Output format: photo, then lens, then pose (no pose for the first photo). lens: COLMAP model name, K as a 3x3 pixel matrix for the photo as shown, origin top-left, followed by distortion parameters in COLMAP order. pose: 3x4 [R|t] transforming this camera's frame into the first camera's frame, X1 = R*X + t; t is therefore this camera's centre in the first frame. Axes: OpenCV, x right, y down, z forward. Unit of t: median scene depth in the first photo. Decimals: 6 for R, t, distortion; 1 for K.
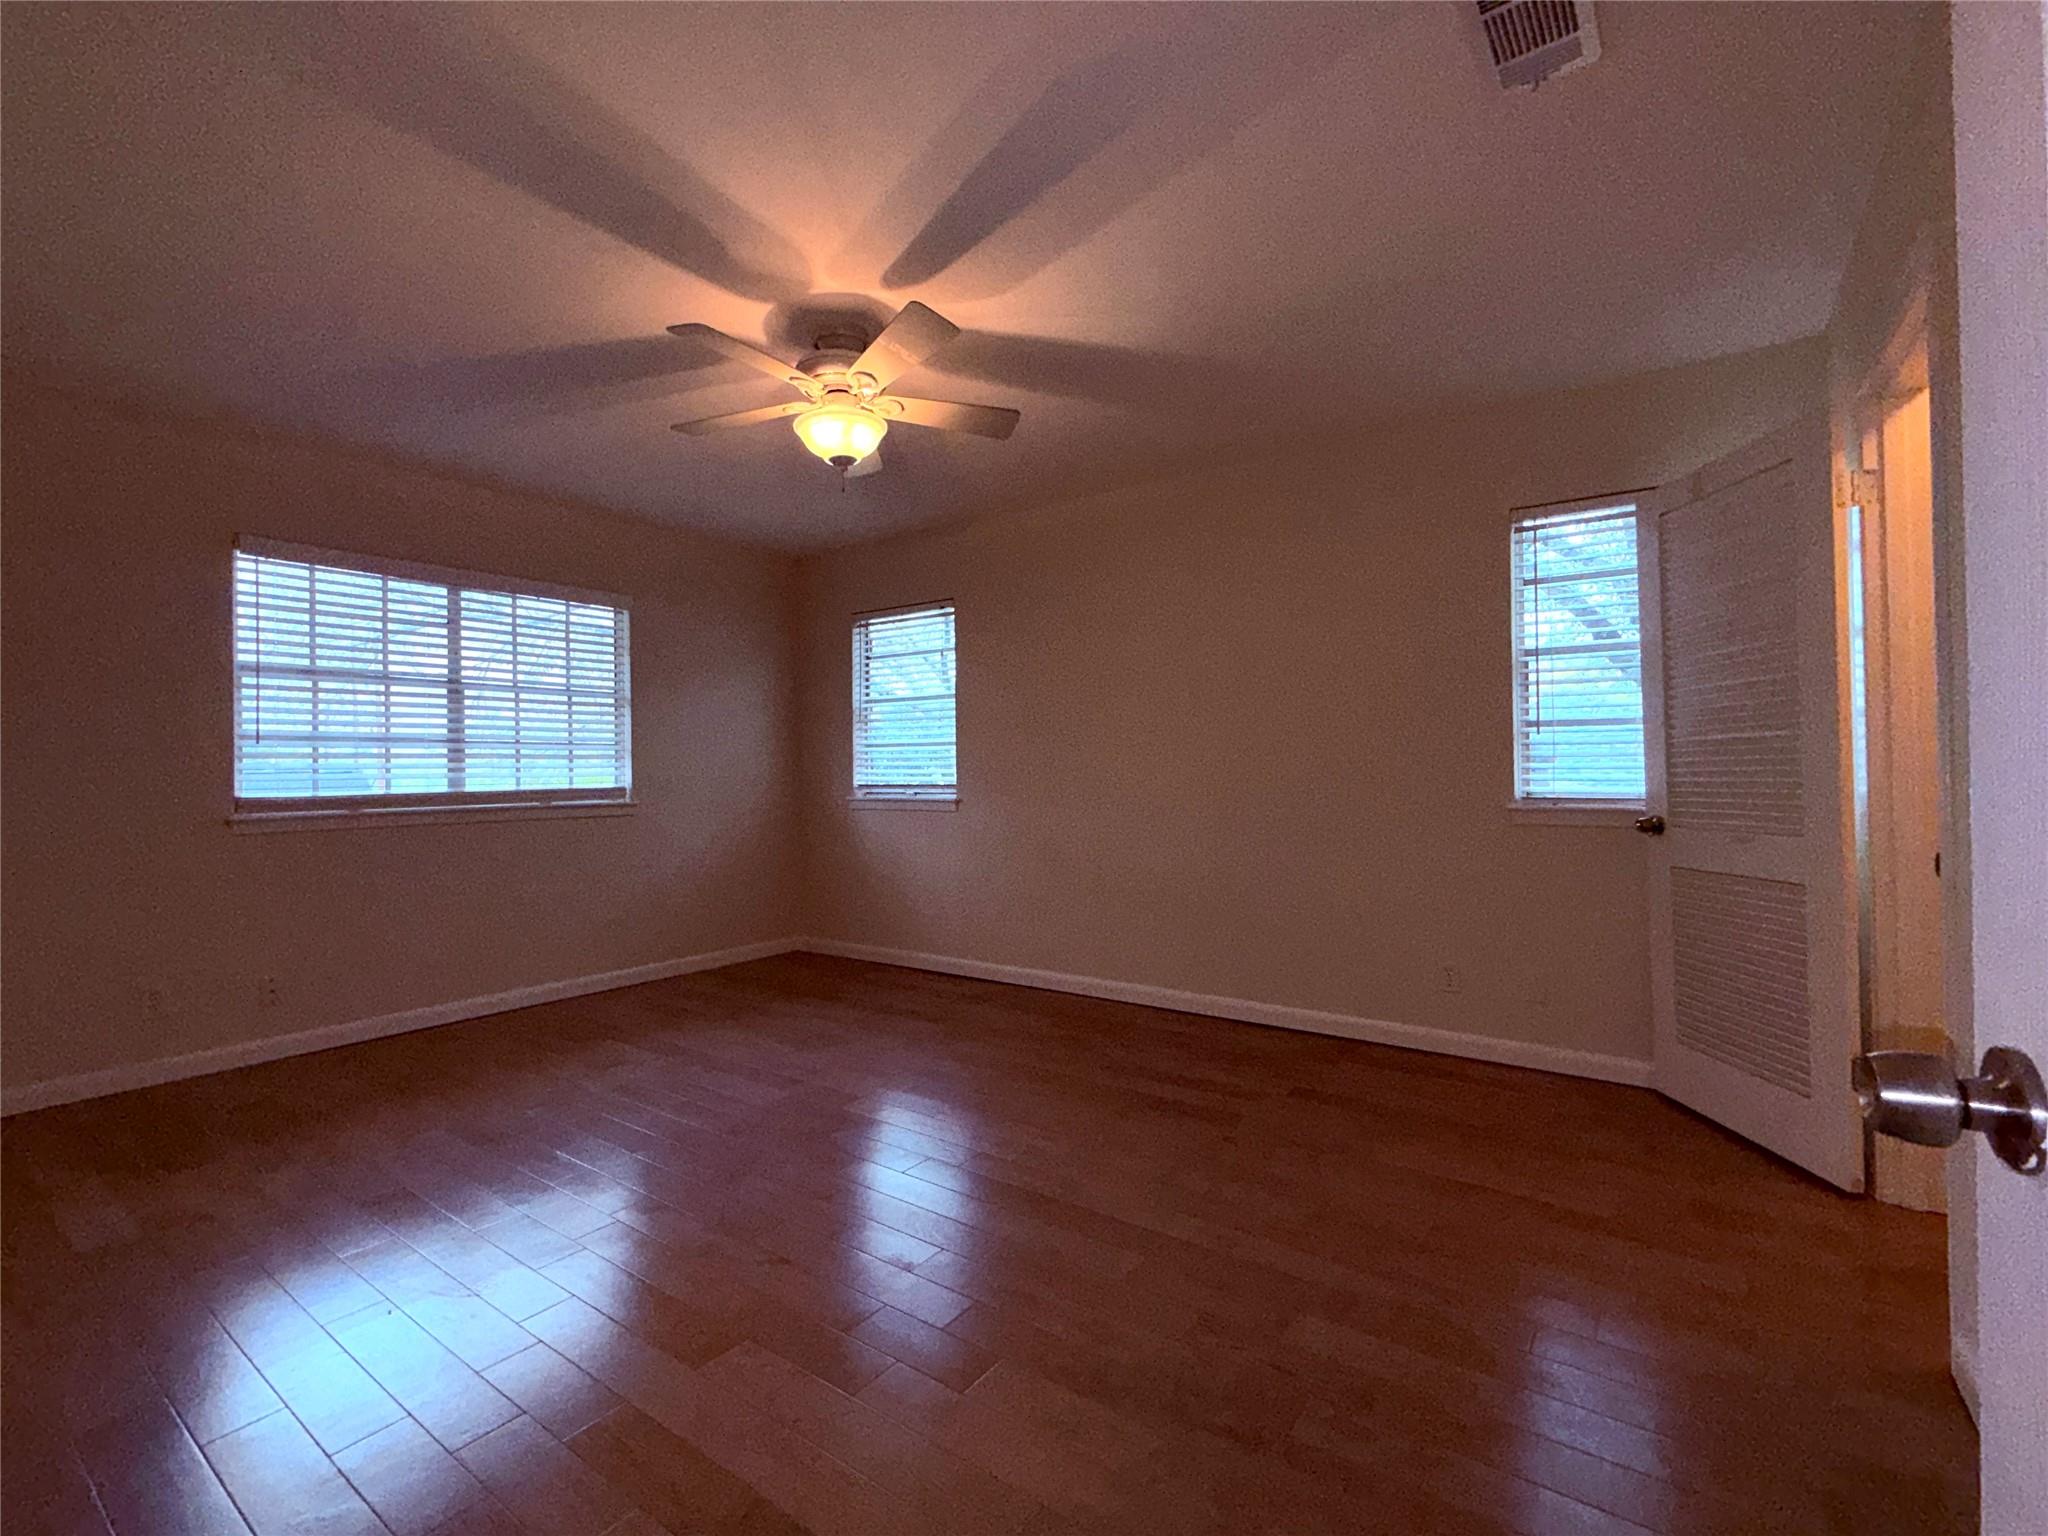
lens RADIAL K [[899.2, 0, 1024.0], [0, 899.2, 768.0], [0, 0, 1]] dist [0.000414, 0.000229]
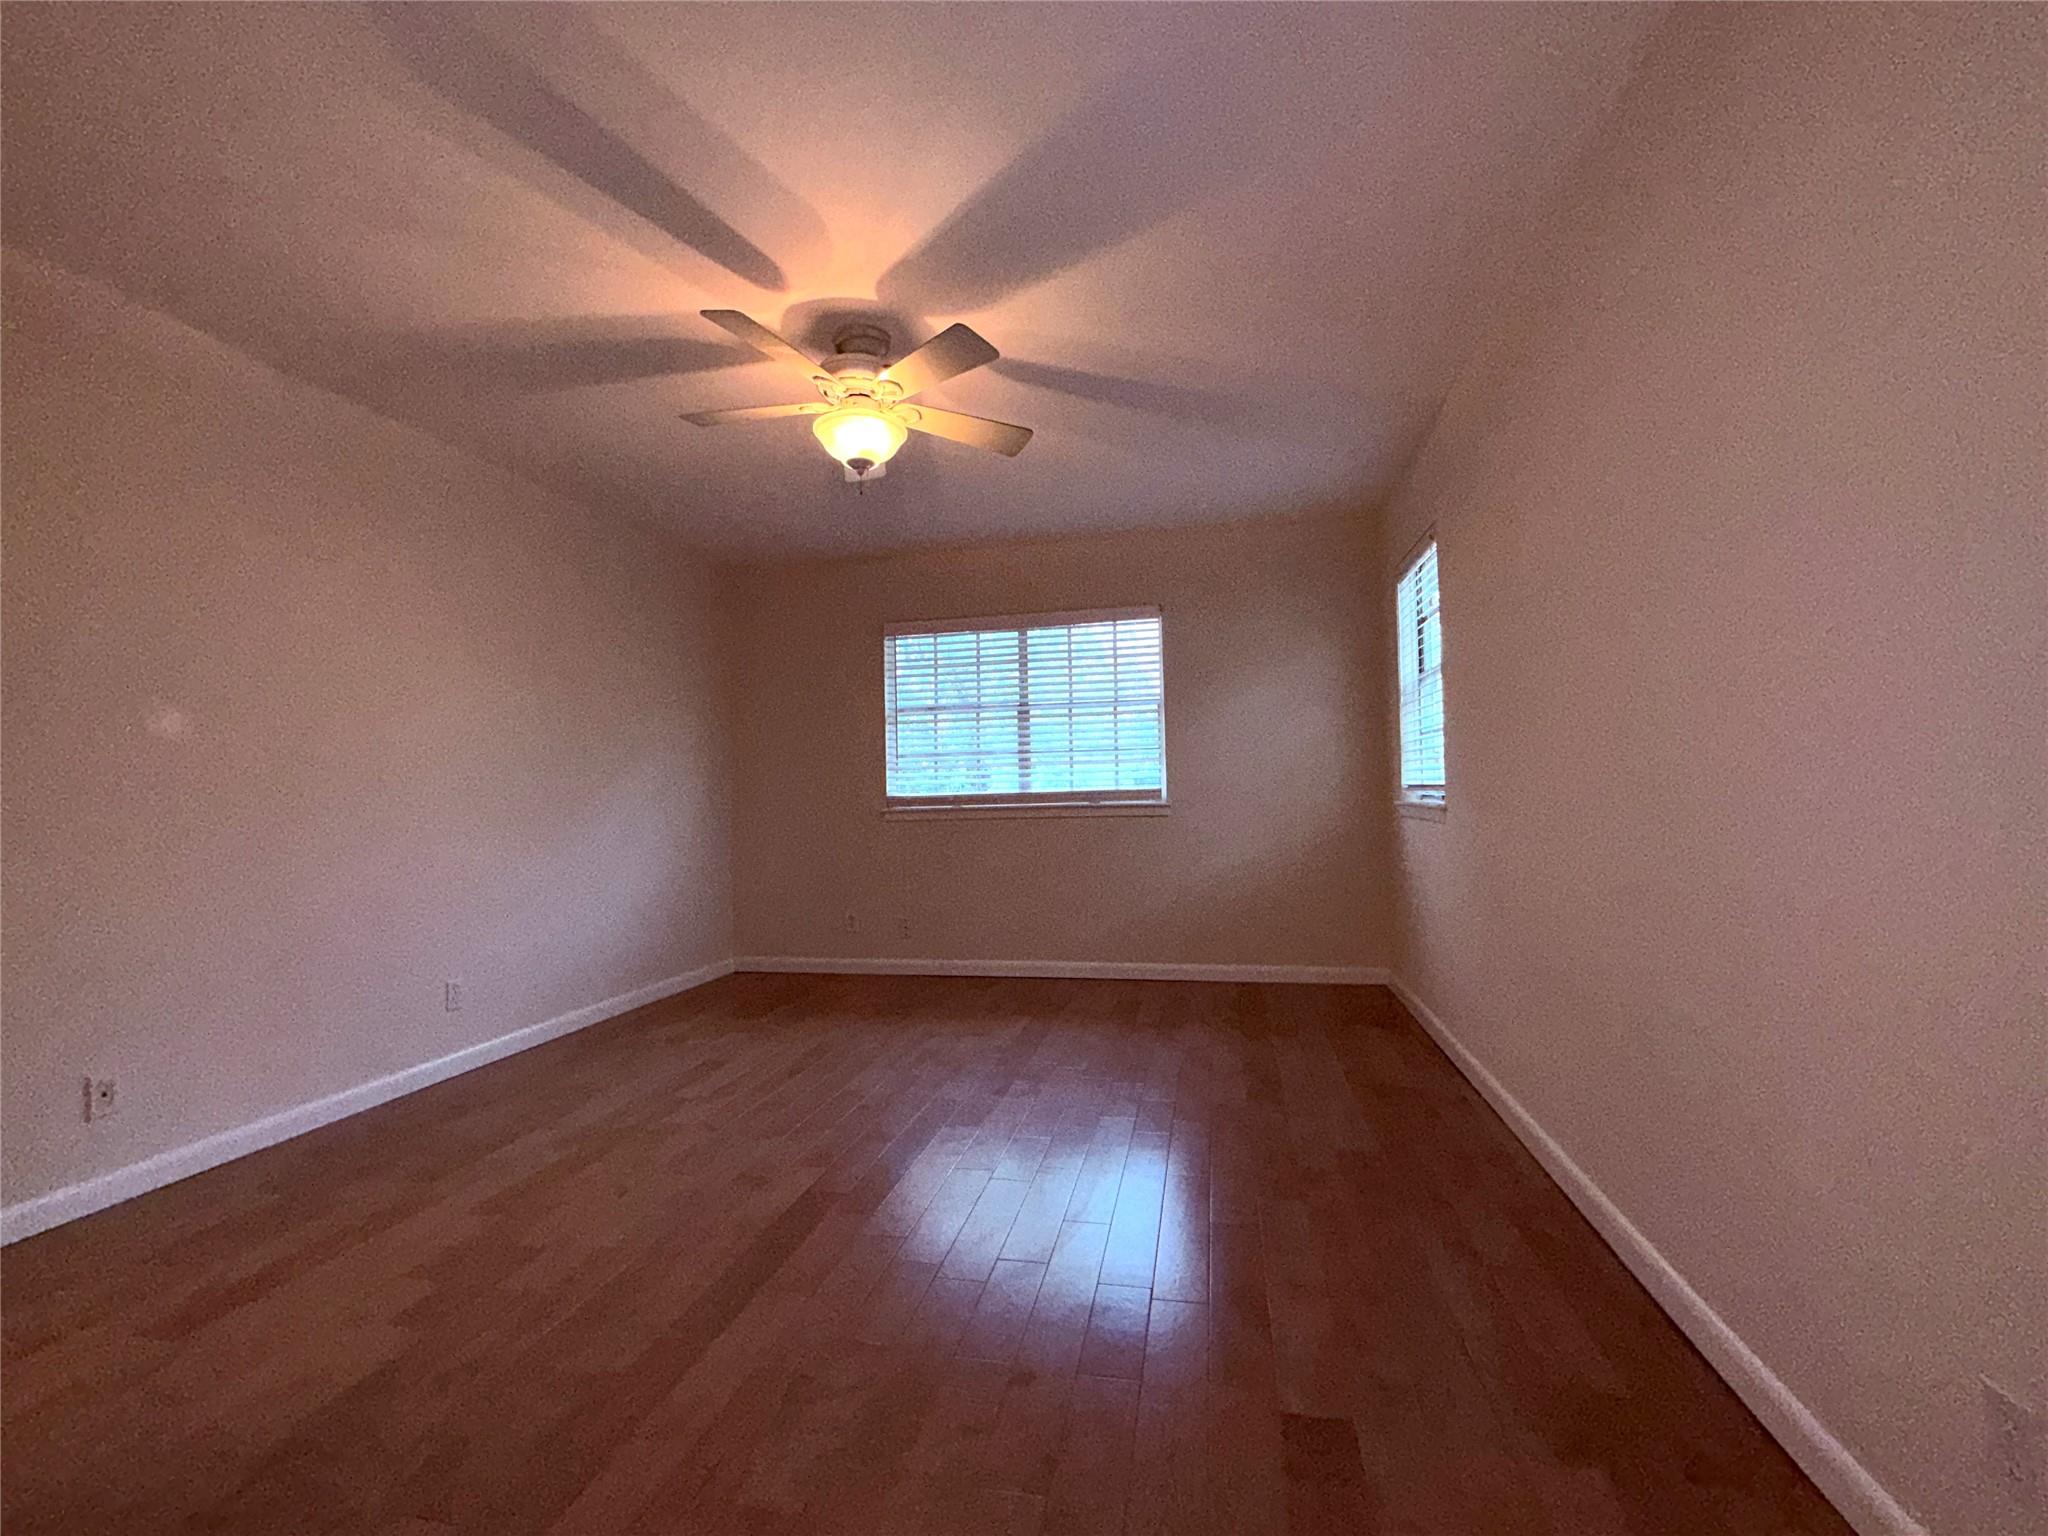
lens RADIAL K [[899.2, 0, 1024.0], [0, 899.2, 768.0], [0, 0, 1]] dist [0.000414, 0.000229]
pose [[0.410135, -0.020661, -0.911791, 0.502330], [0.024114, 0.999640, -0.011805, 0.006495], [0.911706, -0.017145, 0.410485, 0.485280]]
